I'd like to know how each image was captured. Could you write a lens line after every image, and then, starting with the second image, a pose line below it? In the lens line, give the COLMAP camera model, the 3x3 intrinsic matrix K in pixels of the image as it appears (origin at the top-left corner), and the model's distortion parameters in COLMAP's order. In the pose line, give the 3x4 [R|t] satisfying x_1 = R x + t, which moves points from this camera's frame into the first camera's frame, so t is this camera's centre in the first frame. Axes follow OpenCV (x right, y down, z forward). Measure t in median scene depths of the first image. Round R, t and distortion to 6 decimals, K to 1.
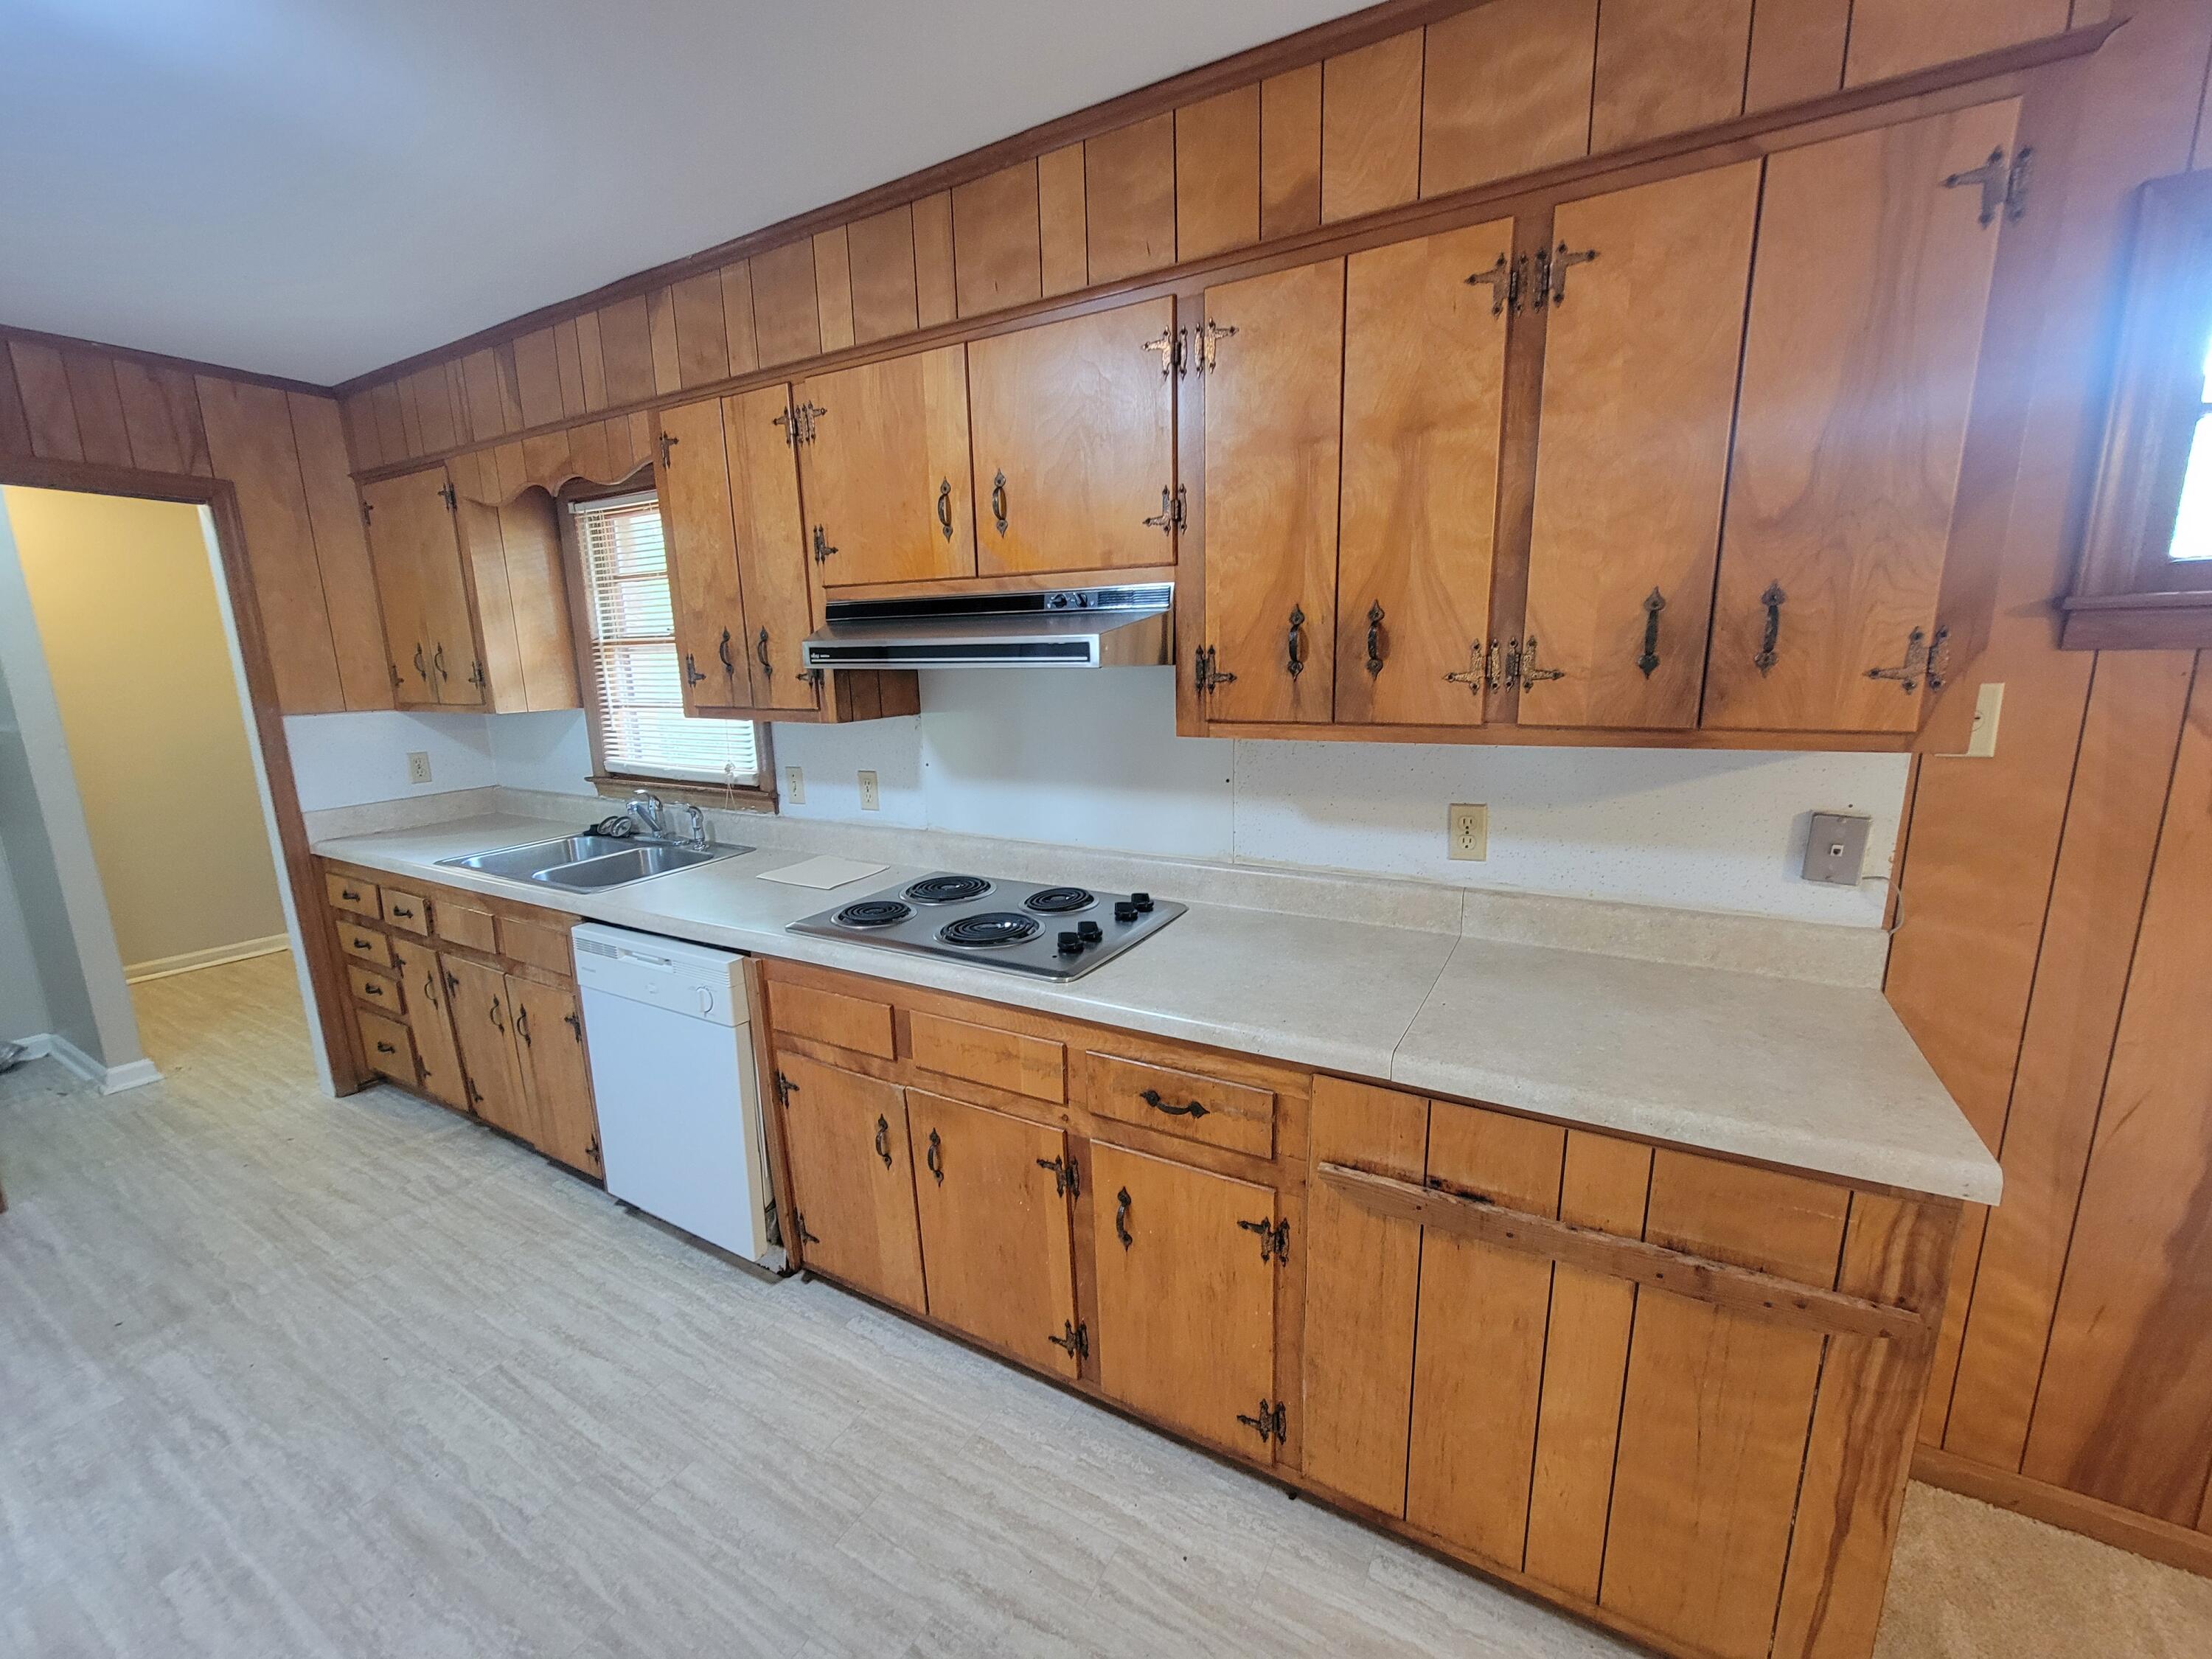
lens RADIAL K [[903.9, 0, 1107.2], [0, 903.9, 846.5], [0, 0, 1]] dist [-0.008312, 0.002507]
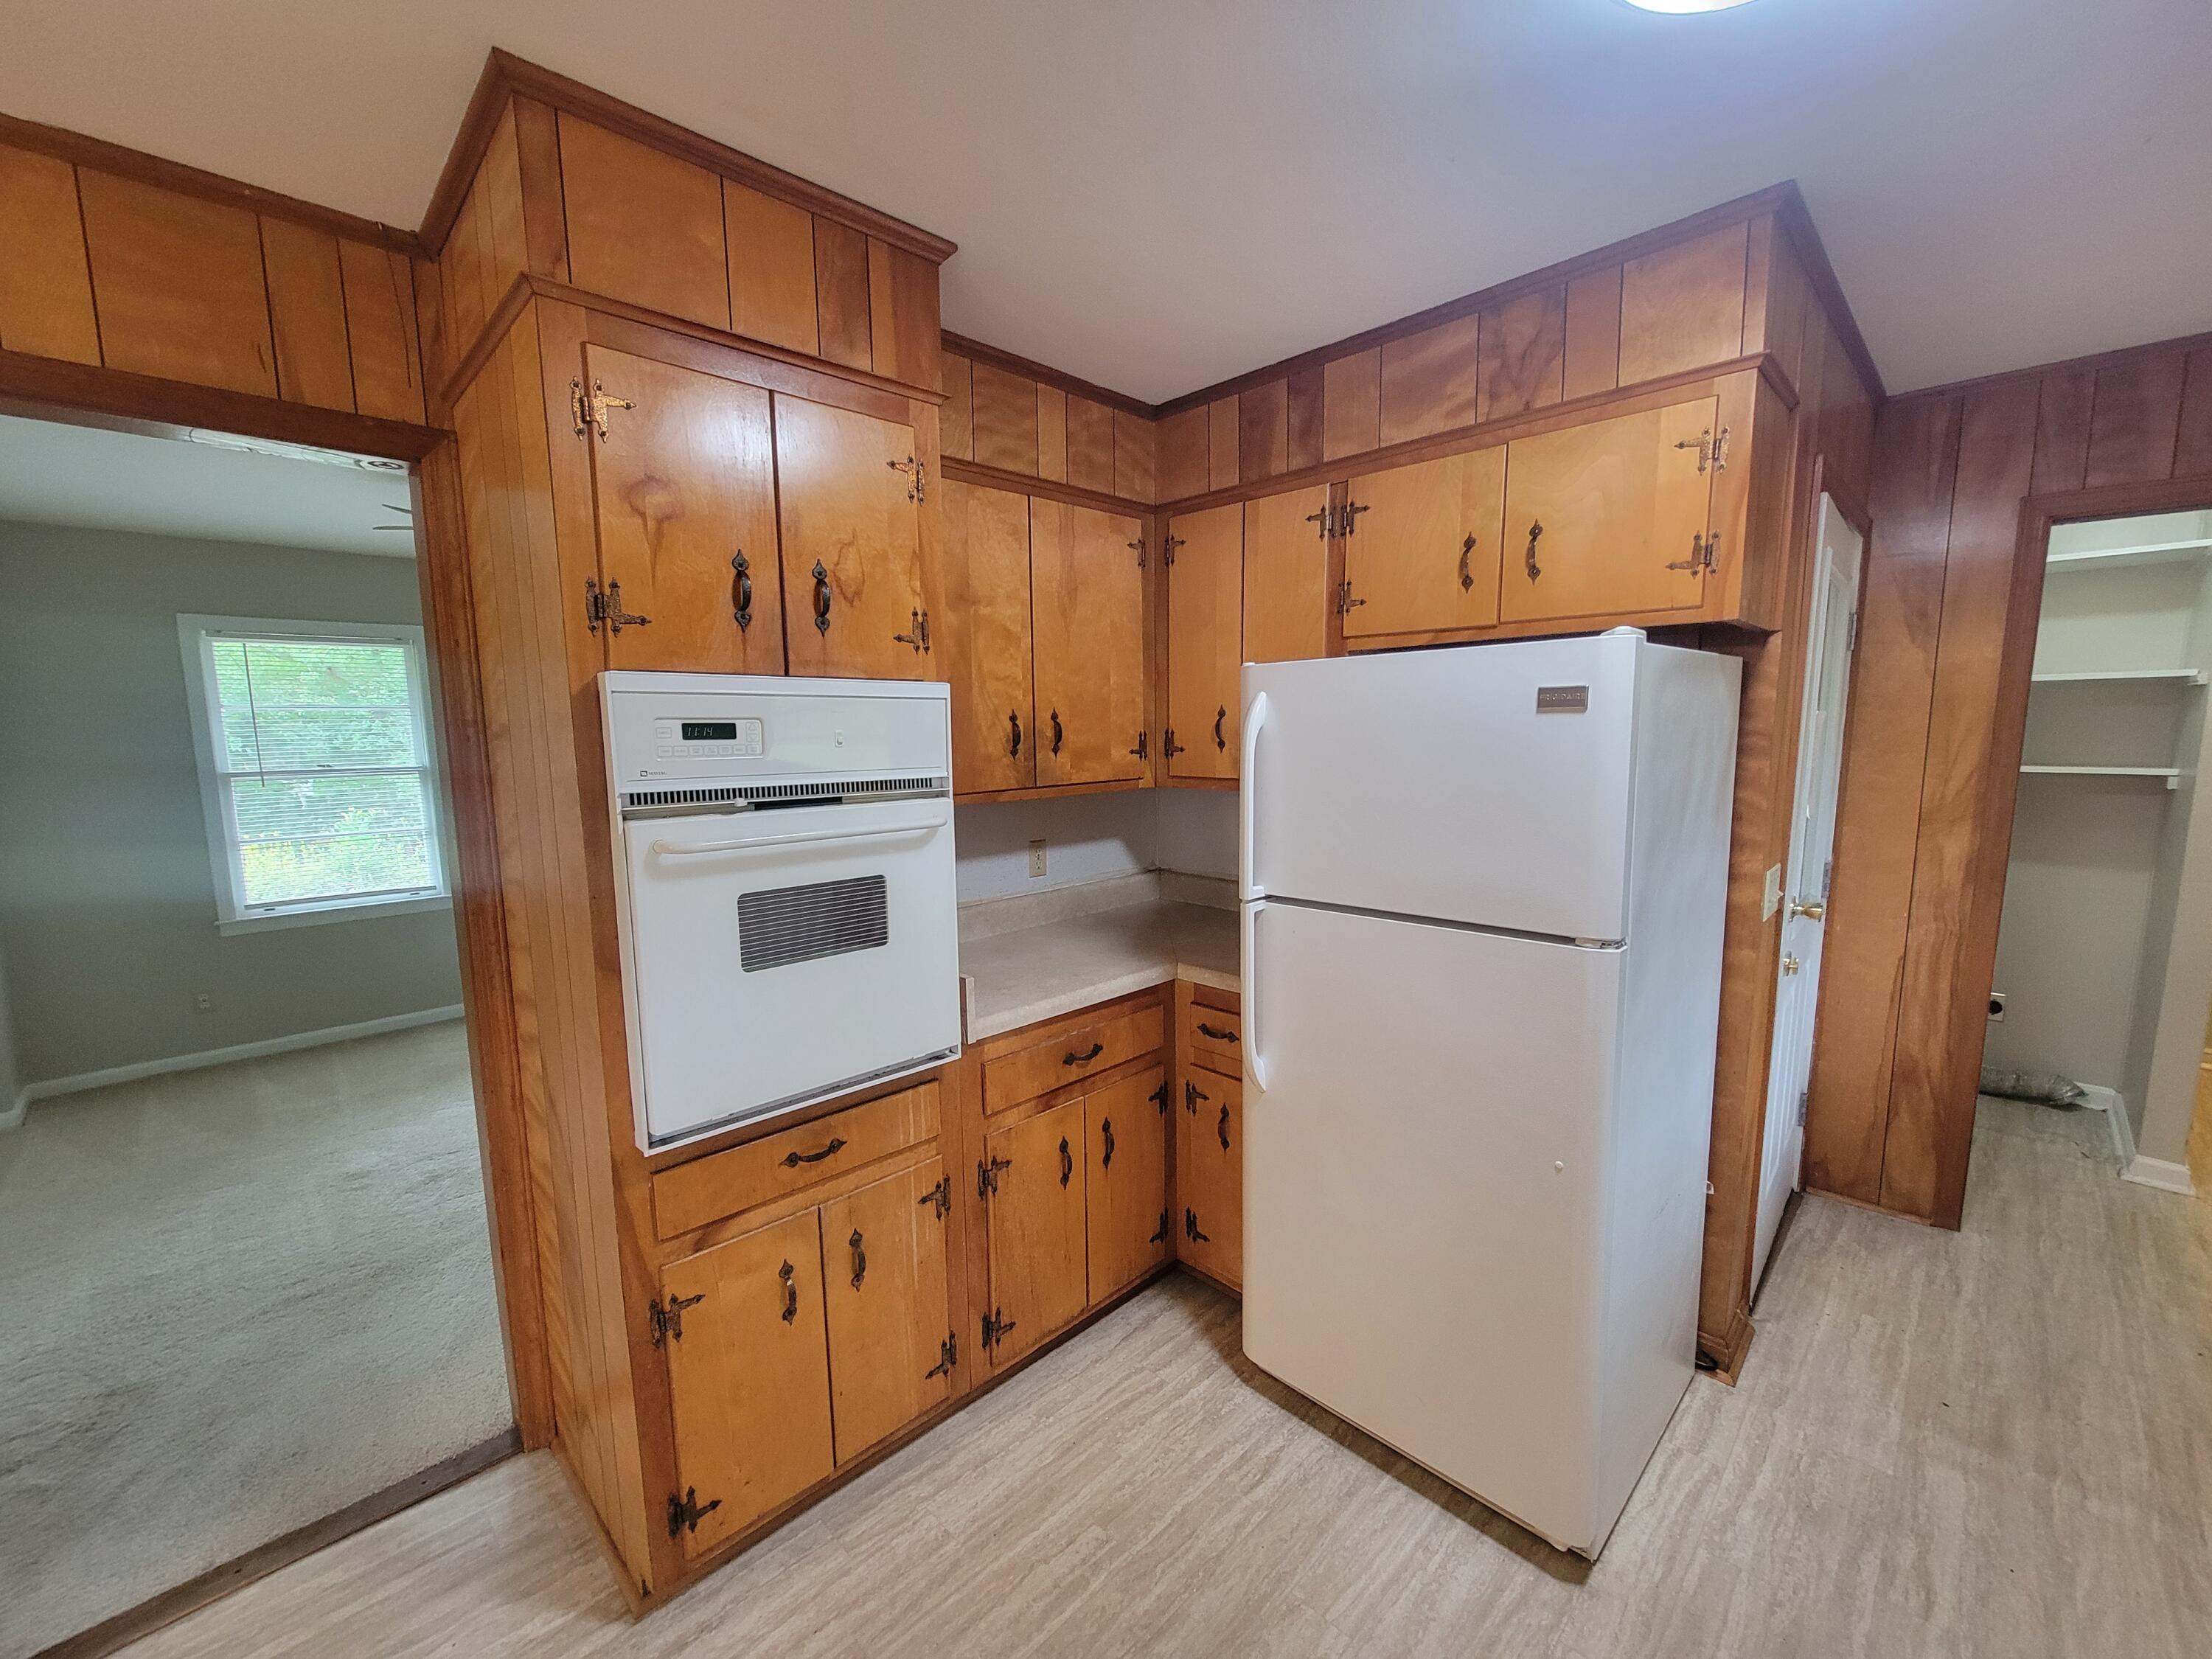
lens RADIAL K [[903.9, 0, 1107.2], [0, 903.9, 846.5], [0, 0, 1]] dist [-0.008312, 0.002507]
pose [[-0.259095, 0.151124, -0.953956, -0.071625], [-0.183511, 0.961989, 0.202238, -0.072089], [0.948258, 0.227460, -0.221514, 0.280413]]
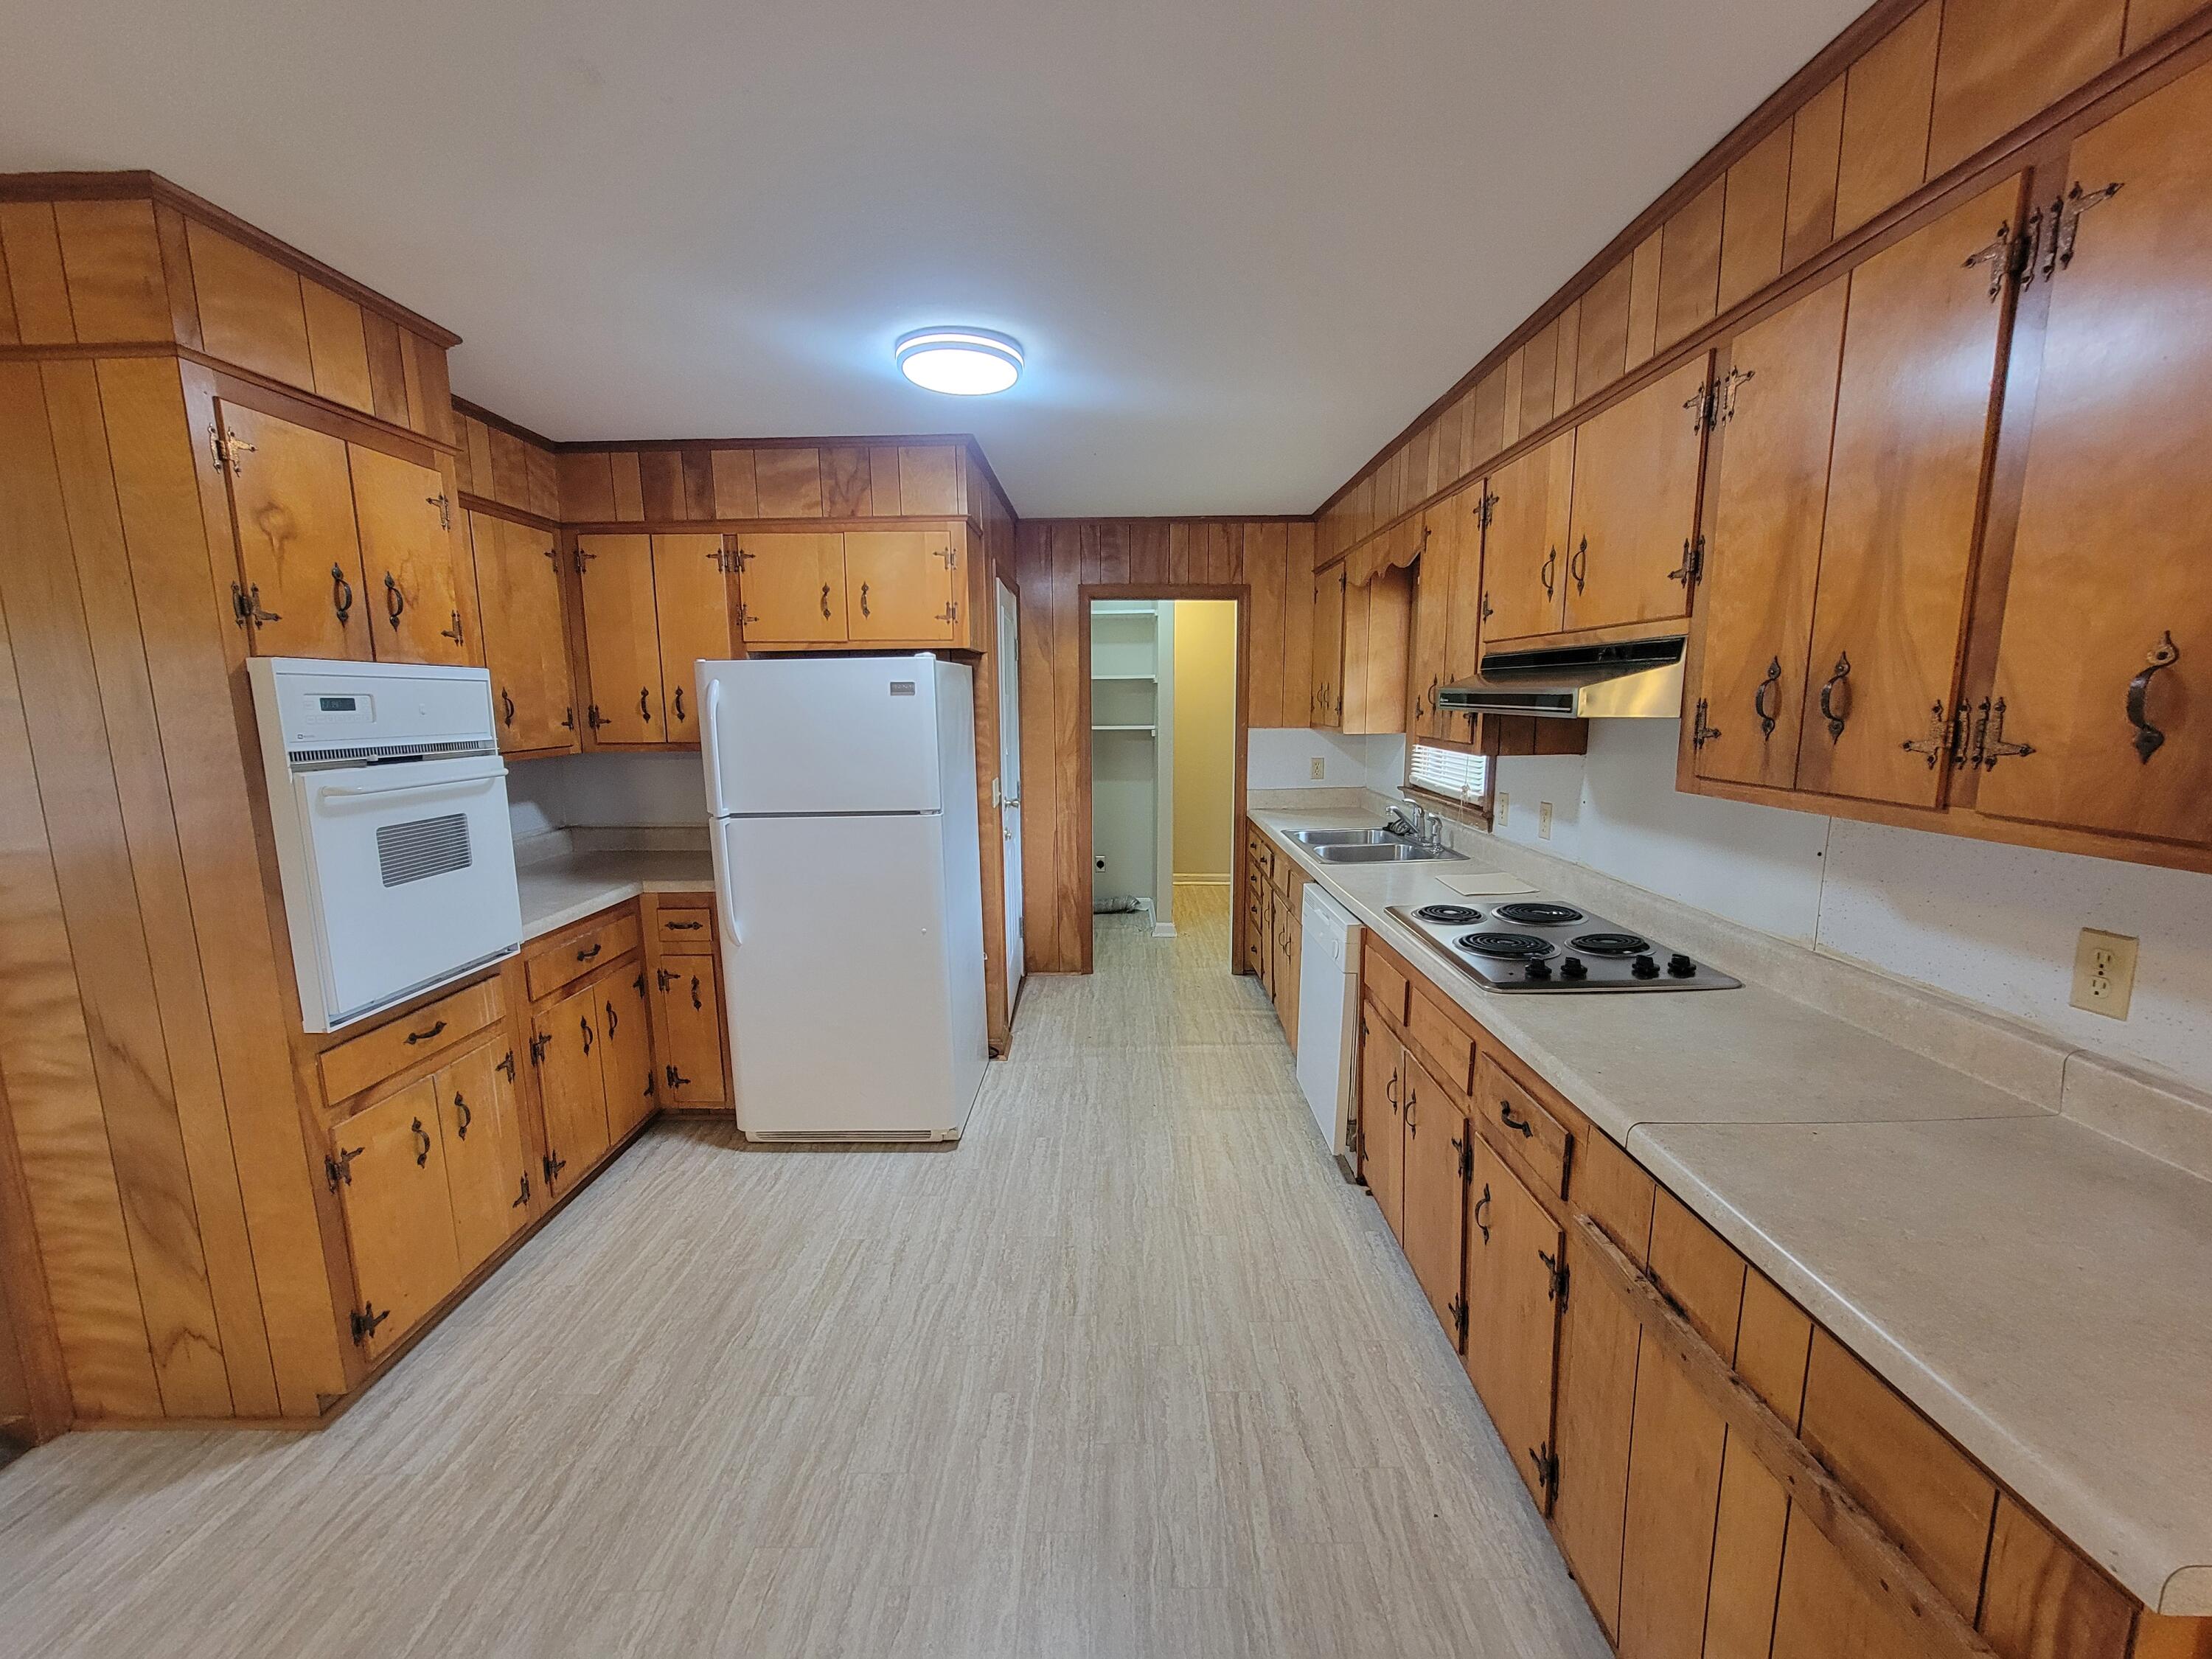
lens RADIAL K [[903.9, 0, 1107.2], [0, 903.9, 846.5], [0, 0, 1]] dist [-0.008312, 0.002507]
pose [[0.493782, 0.157148, -0.855268, 0.591937], [-0.182438, 0.980368, 0.074805, -0.022905], [0.850233, 0.119096, 0.512757, -0.010324]]
